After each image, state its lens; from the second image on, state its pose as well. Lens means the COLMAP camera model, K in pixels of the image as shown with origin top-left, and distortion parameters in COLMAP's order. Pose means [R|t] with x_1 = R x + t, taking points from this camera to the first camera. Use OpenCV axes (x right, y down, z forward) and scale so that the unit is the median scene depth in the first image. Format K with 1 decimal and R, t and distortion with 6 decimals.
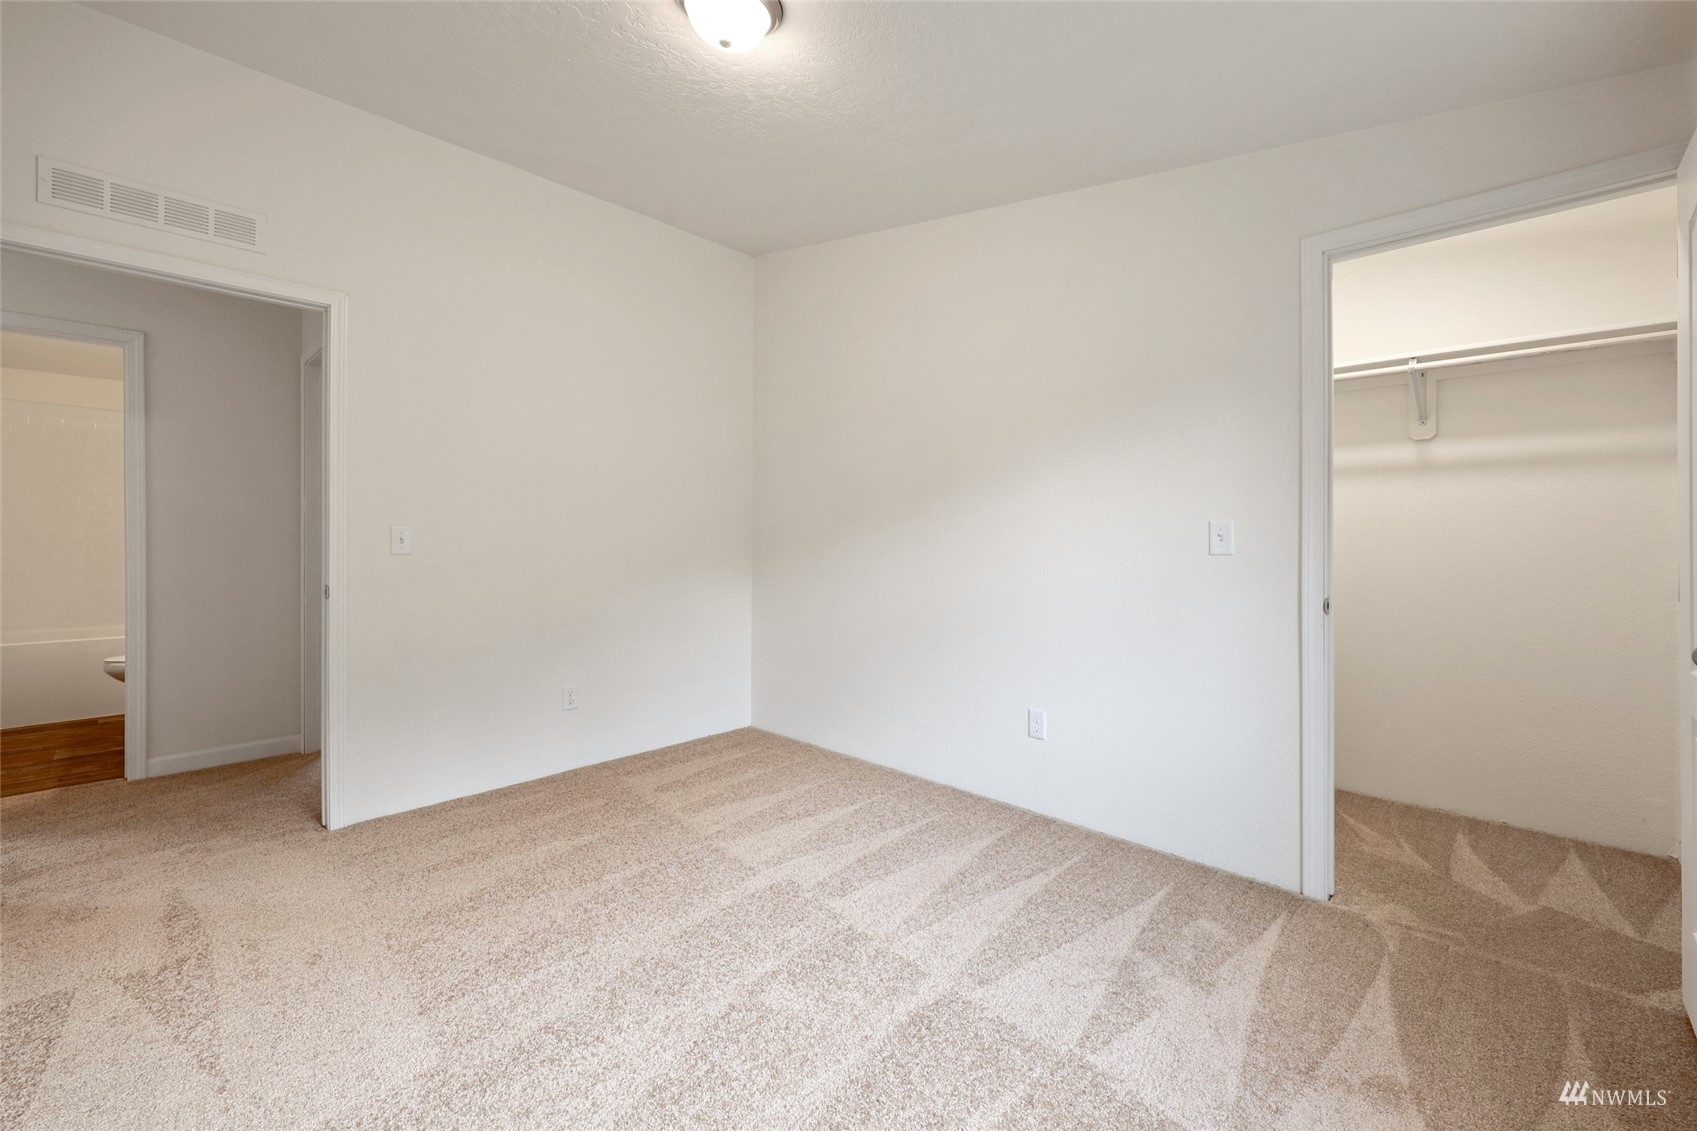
lens RADIAL K [[685.9, 0, 839.3], [0, 685.9, 558.4], [0, 0, 1]] dist [0.009131, -0.000484]
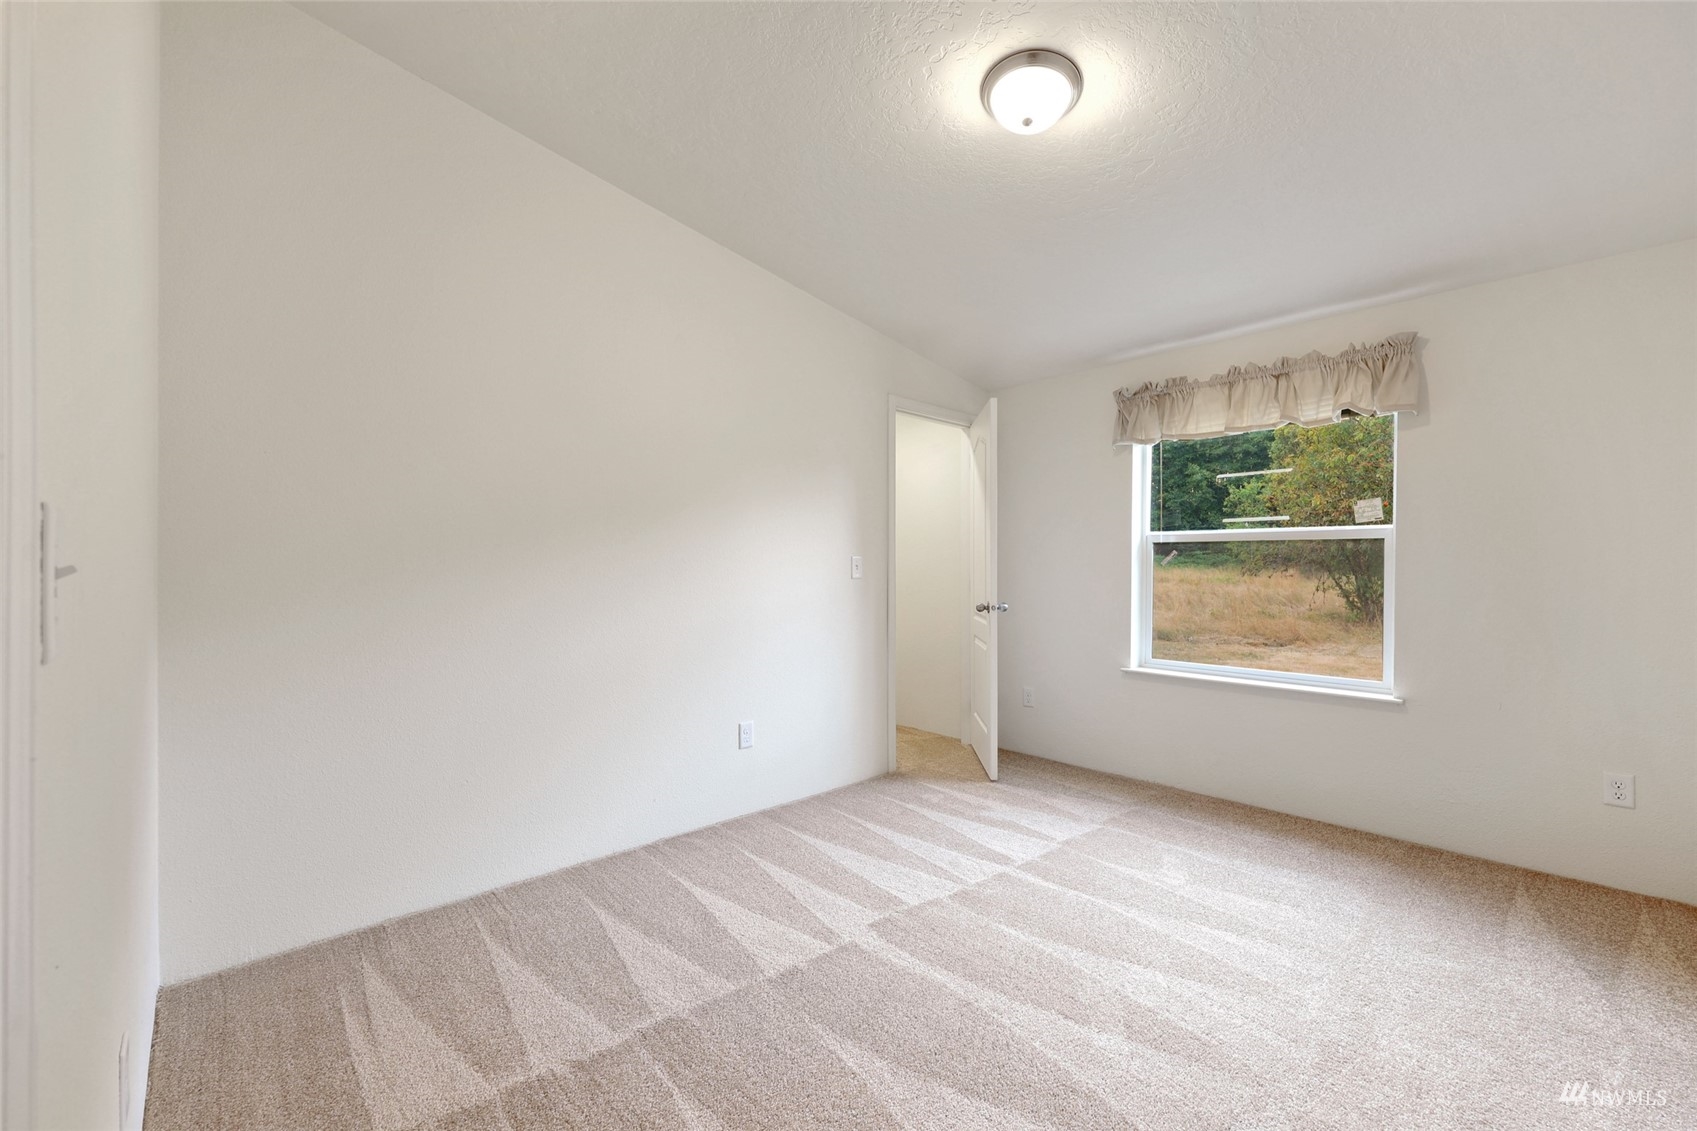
lens RADIAL K [[685.9, 0, 844.0], [0, 685.9, 558.6], [0, 0, 1]] dist [0.009131, -0.000484]
pose [[0.076878, 0.001843, 0.997039, -1.104450], [0.038239, 0.999257, -0.004795, -0.037495], [-0.996307, 0.038494, 0.076751, 1.011689]]
